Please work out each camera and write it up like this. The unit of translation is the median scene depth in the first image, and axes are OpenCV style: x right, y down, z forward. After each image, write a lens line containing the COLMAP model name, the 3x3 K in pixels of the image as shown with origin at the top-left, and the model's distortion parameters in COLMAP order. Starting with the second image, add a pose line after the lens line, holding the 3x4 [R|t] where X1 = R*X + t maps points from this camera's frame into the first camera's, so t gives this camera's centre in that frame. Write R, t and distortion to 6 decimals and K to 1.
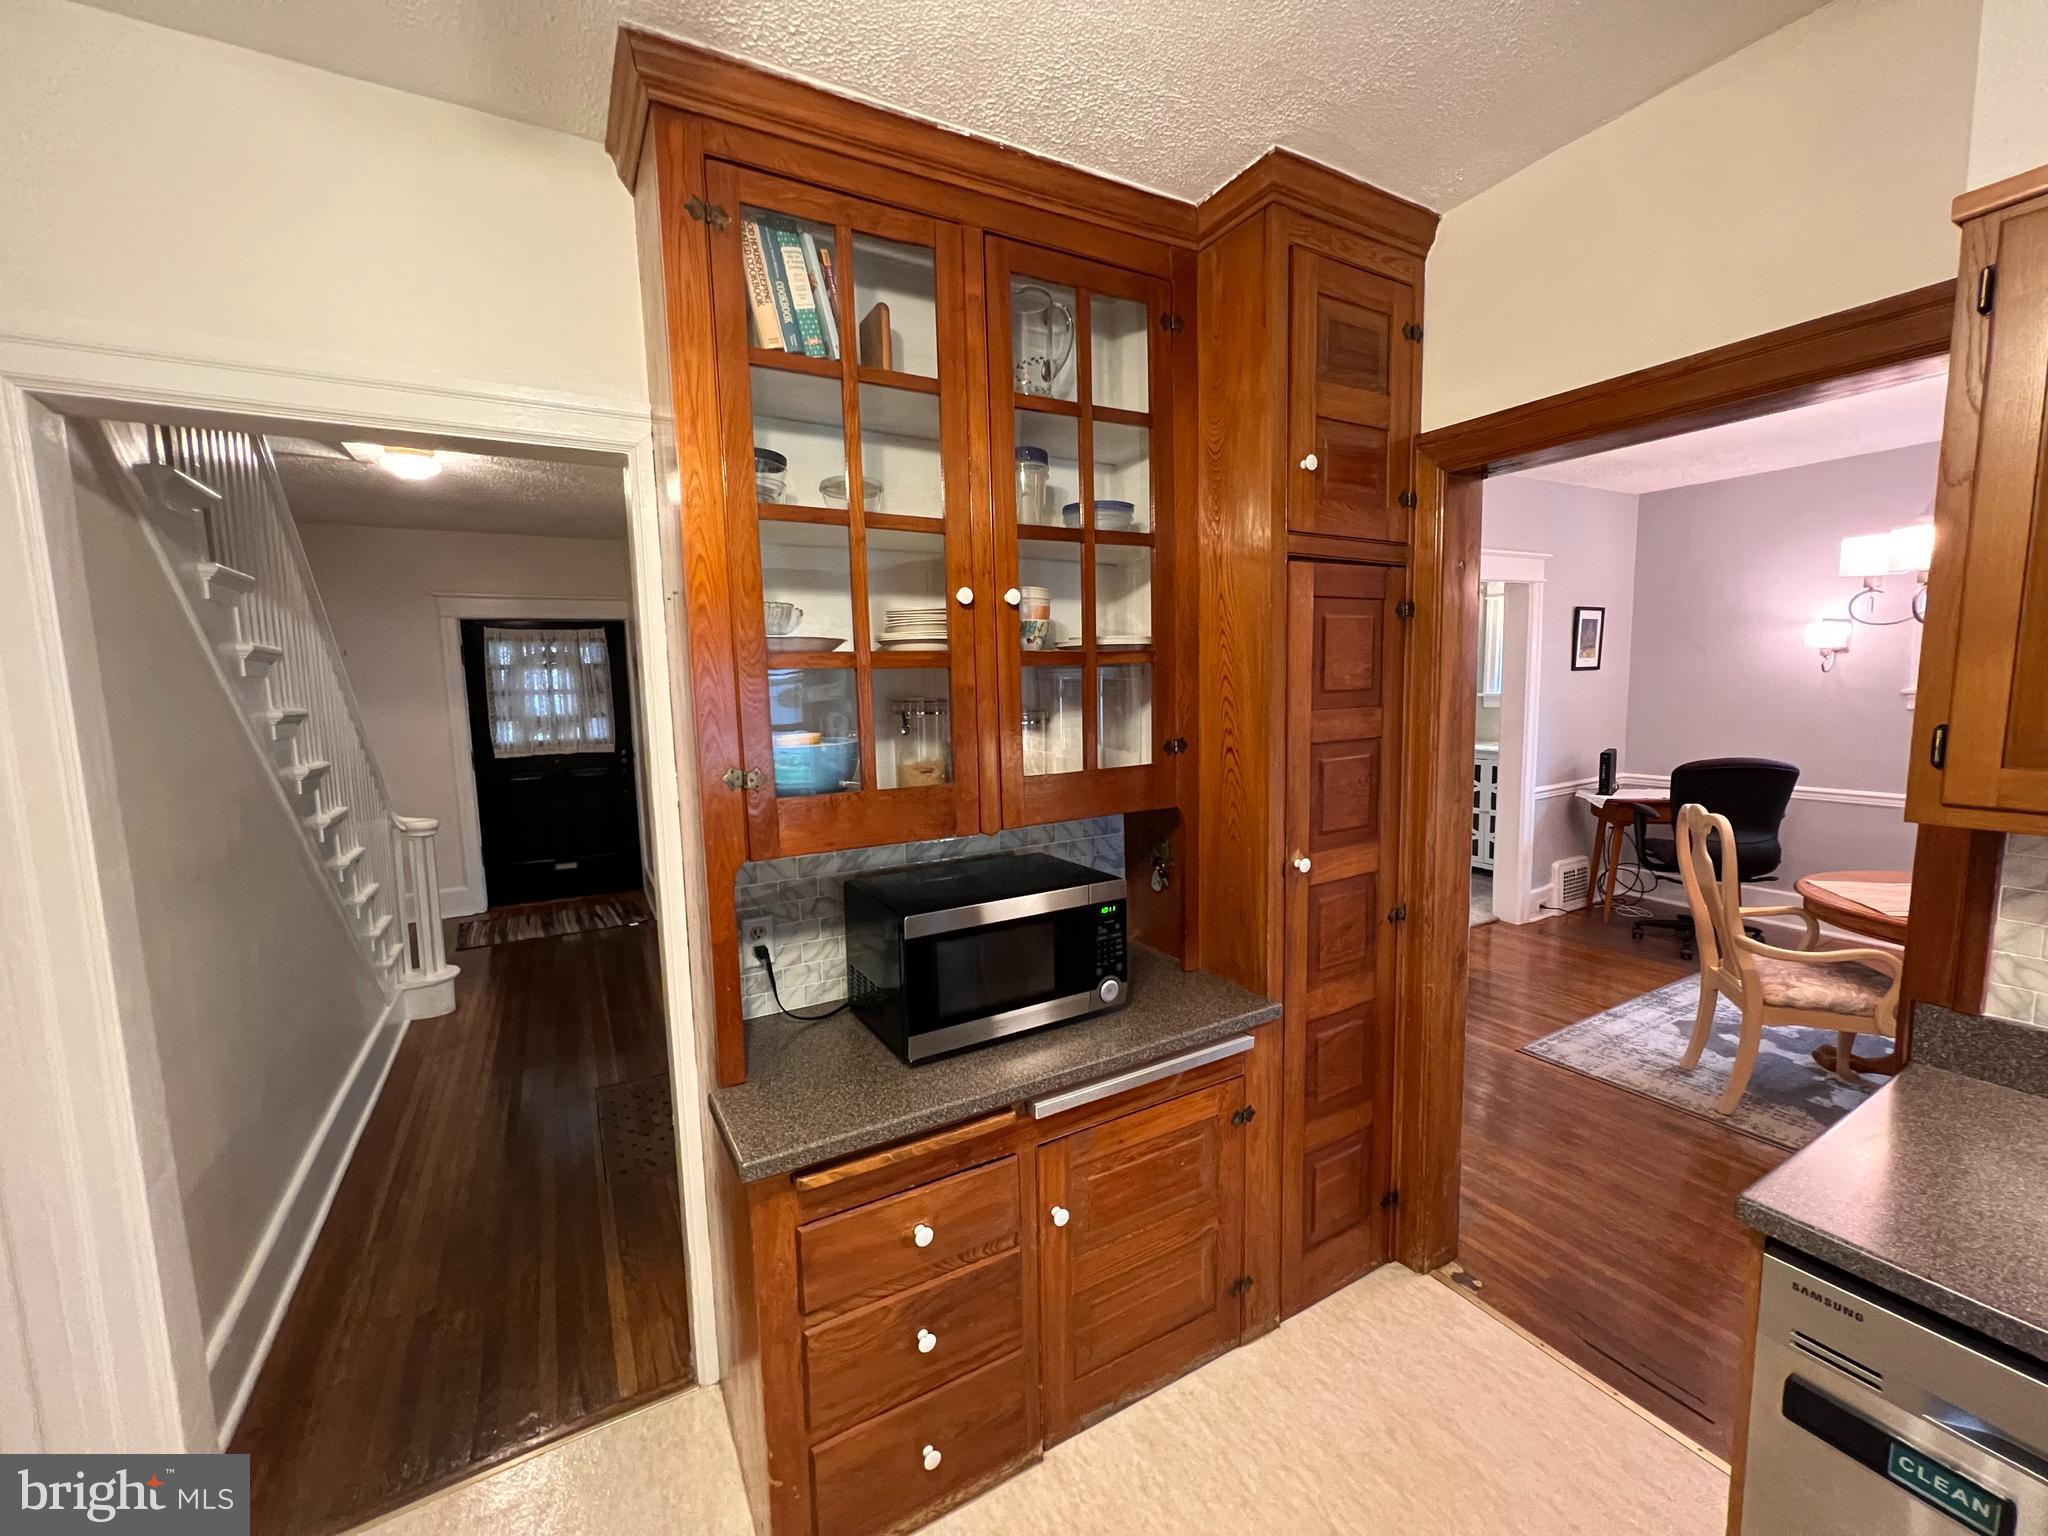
lens RADIAL K [[823.5, 0, 1021.3], [0, 823.5, 766.8], [0, 0, 1]] dist [-0.001317, 0.000483]
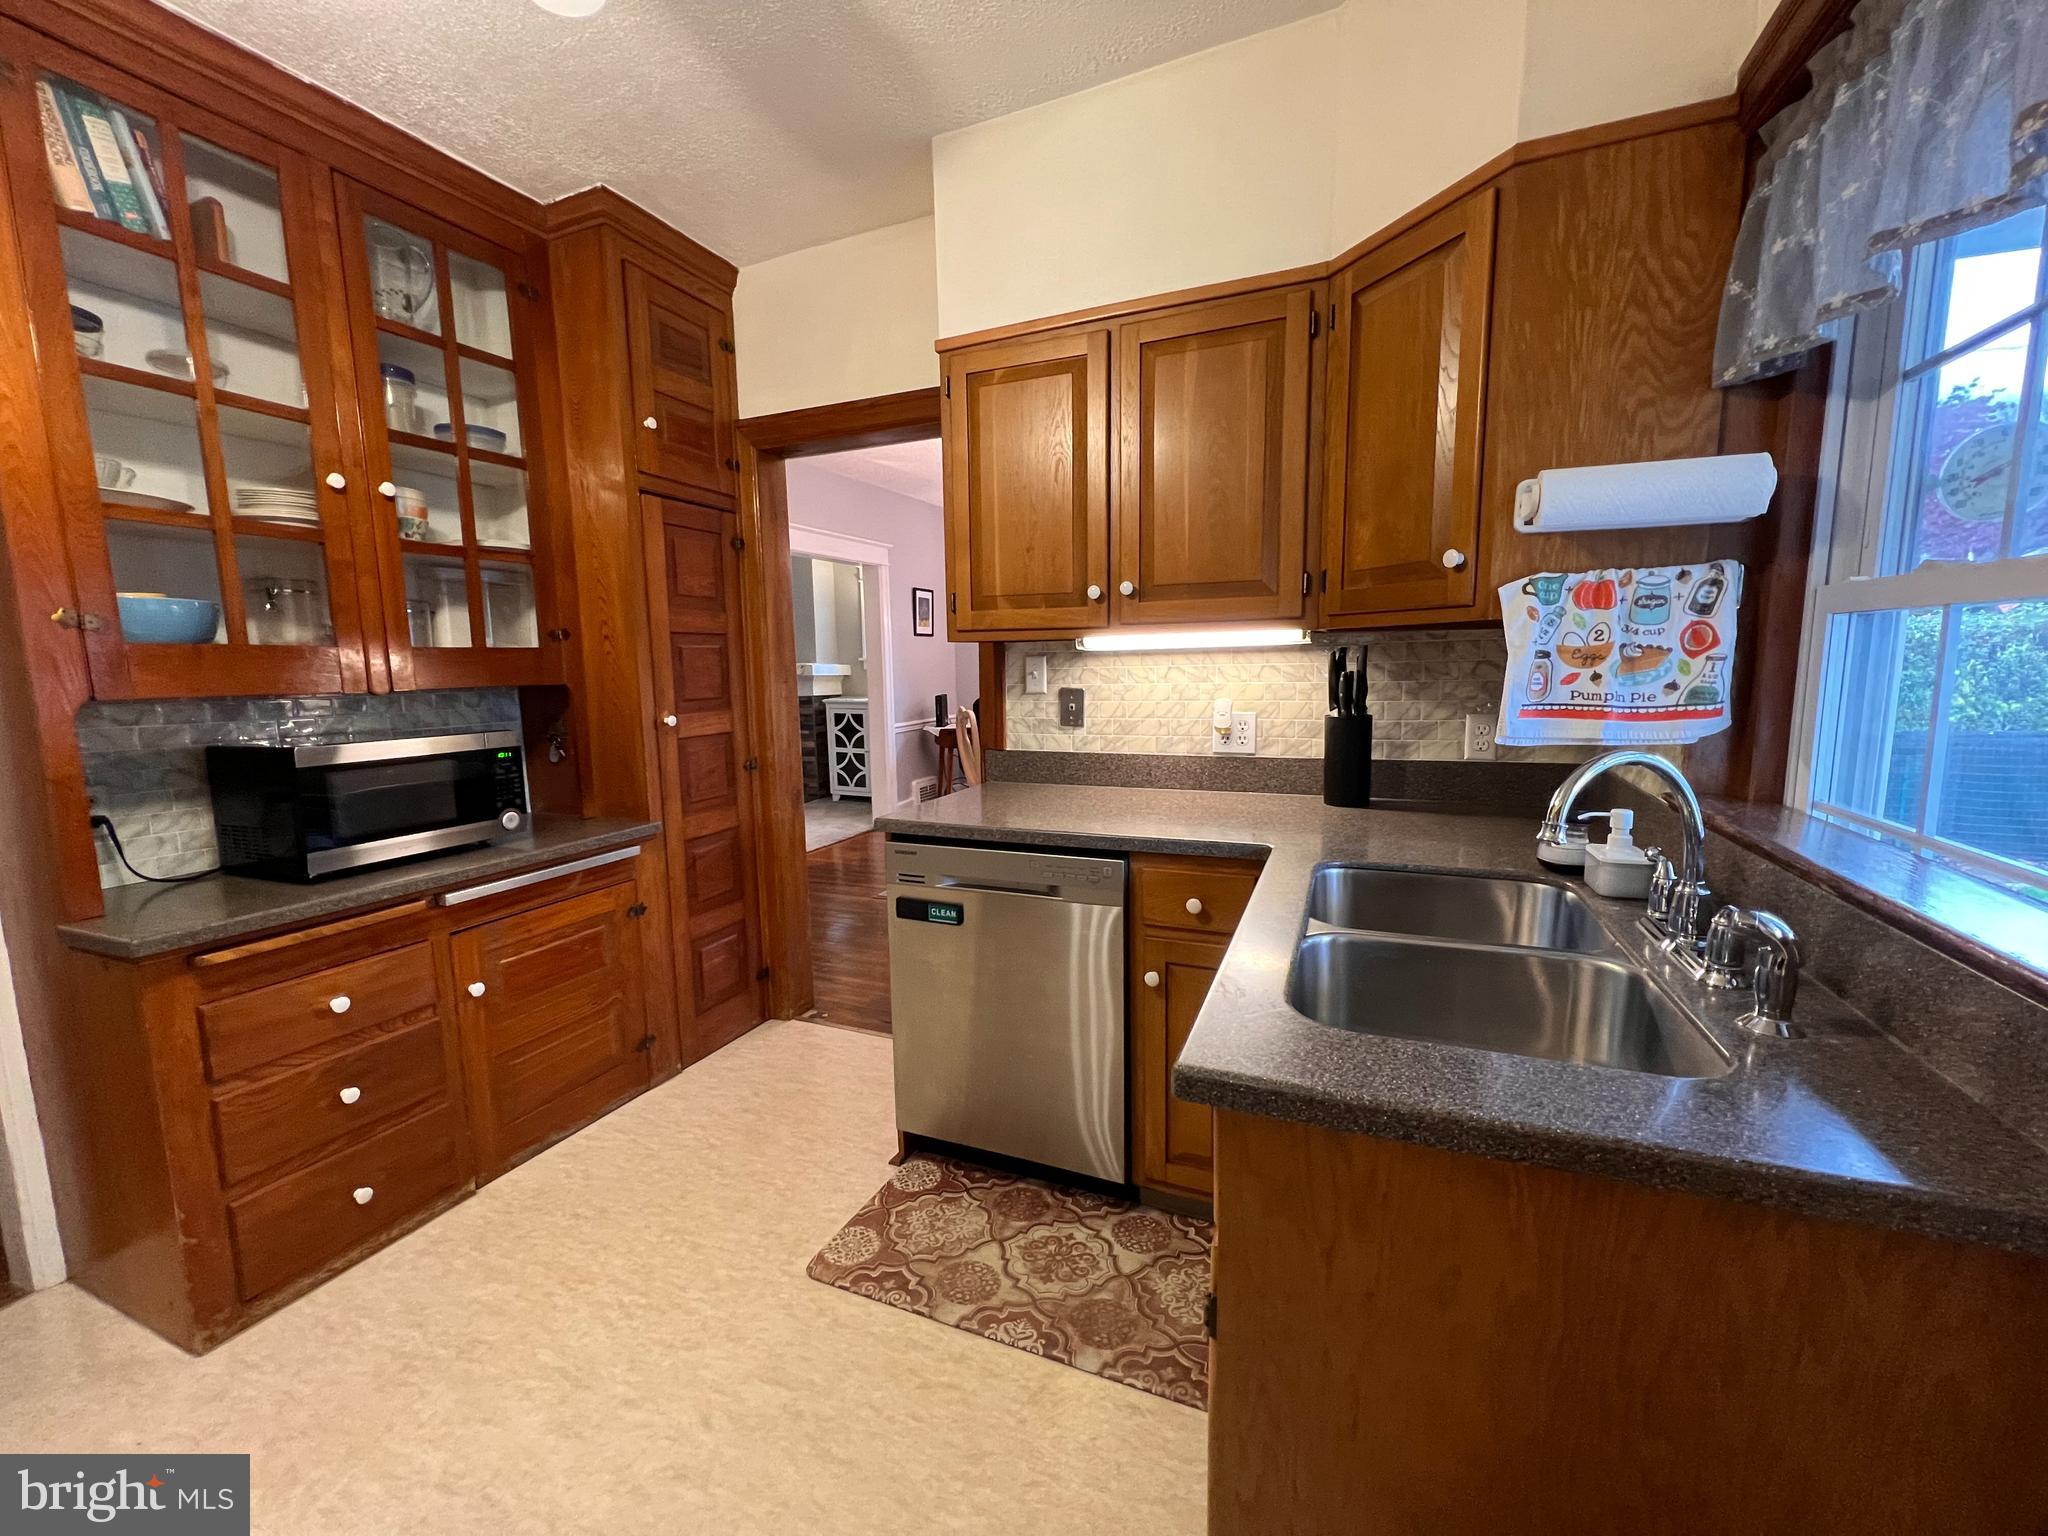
lens RADIAL K [[823.5, 0, 1021.3], [0, 823.5, 766.8], [0, 0, 1]] dist [-0.001317, 0.000483]
pose [[0.795211, -0.065325, 0.602803, -0.022882], [0.063478, 0.997685, 0.024378, 0.200380], [-0.603001, 0.018879, 0.797517, -0.440027]]
